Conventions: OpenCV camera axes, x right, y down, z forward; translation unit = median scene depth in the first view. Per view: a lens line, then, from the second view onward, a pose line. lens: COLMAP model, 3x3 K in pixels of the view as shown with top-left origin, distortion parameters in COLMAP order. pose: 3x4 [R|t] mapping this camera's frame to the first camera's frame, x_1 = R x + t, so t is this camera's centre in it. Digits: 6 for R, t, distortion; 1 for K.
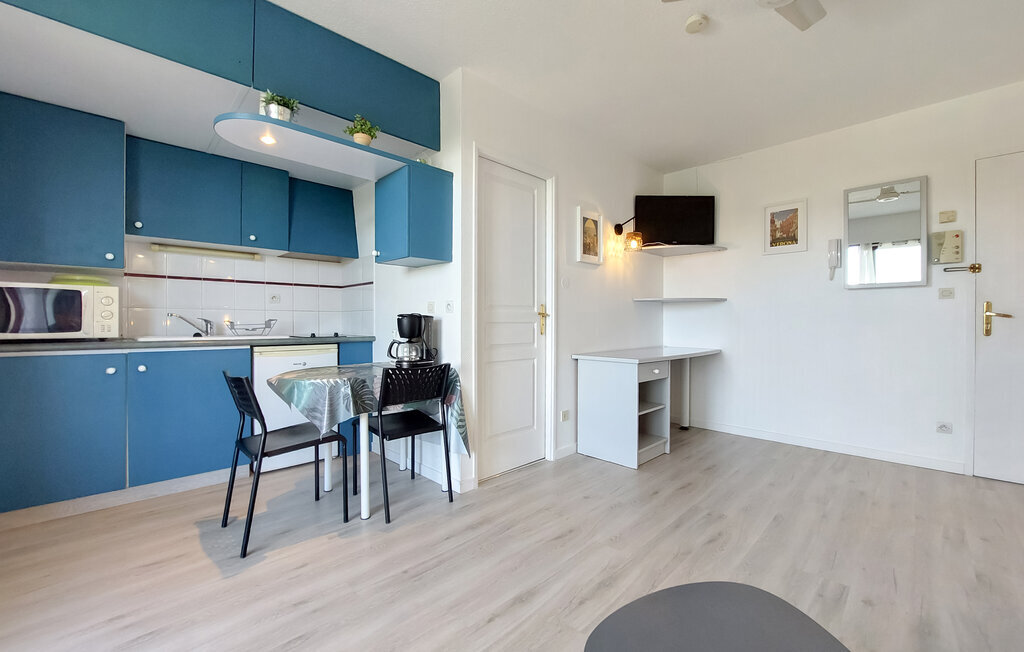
lens RADIAL K [[408.2, 0, 524.9], [0, 408.2, 318.9], [0, 0, 1]] dist [-0.012470, -0.001592]
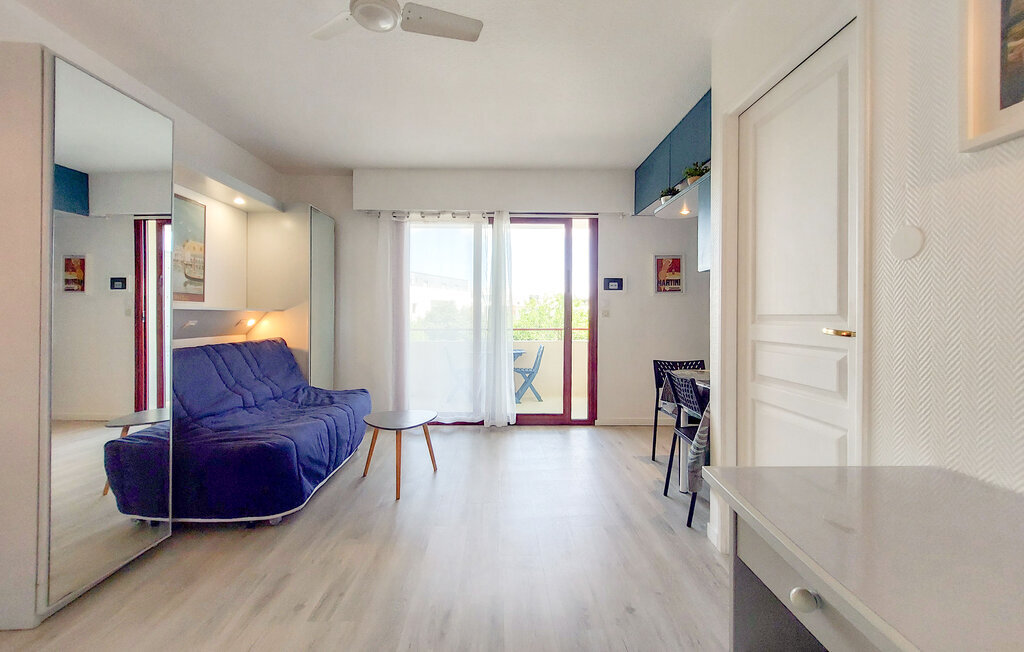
lens RADIAL K [[408.2, 0, 523.7], [0, 408.2, 320.4], [0, 0, 1]] dist [-0.012470, -0.001592]
pose [[-0.679486, 0.003588, -0.733680, 0.651458], [-0.001133, 0.999982, 0.005941, -0.029822], [0.733688, 0.004868, -0.679469, 1.139375]]
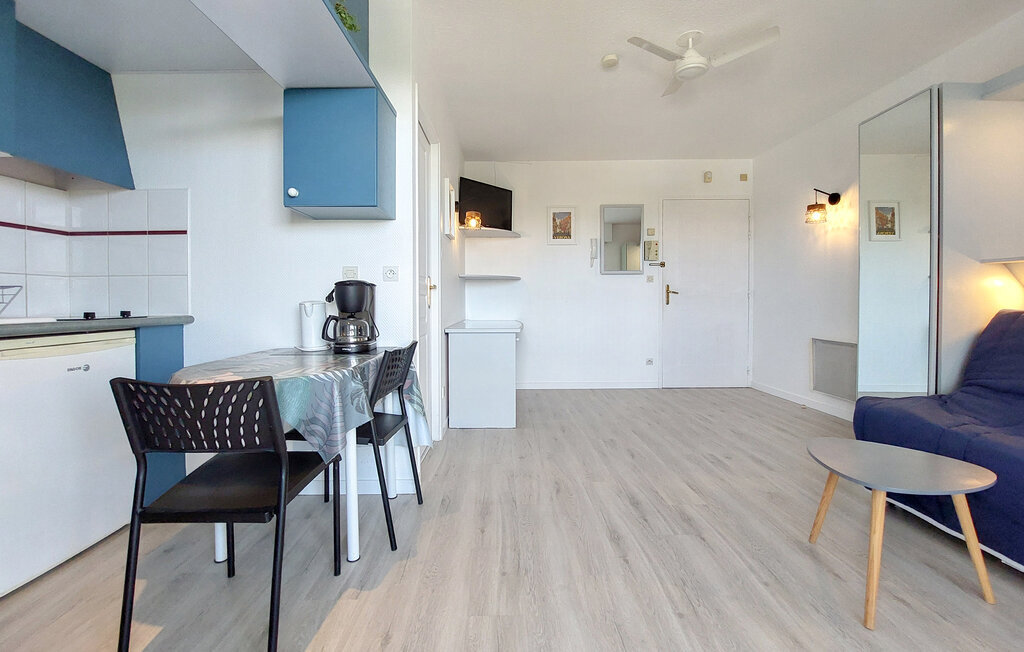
lens RADIAL K [[408.2, 0, 507.8], [0, 408.2, 306.0], [0, 0, 1]] dist [-0.012470, -0.001592]
pose [[0.717317, -0.011083, 0.696659, -0.531601], [0.000164, 0.999876, 0.015739, 0.020041], [-0.696747, -0.011175, 0.717230, 0.223631]]
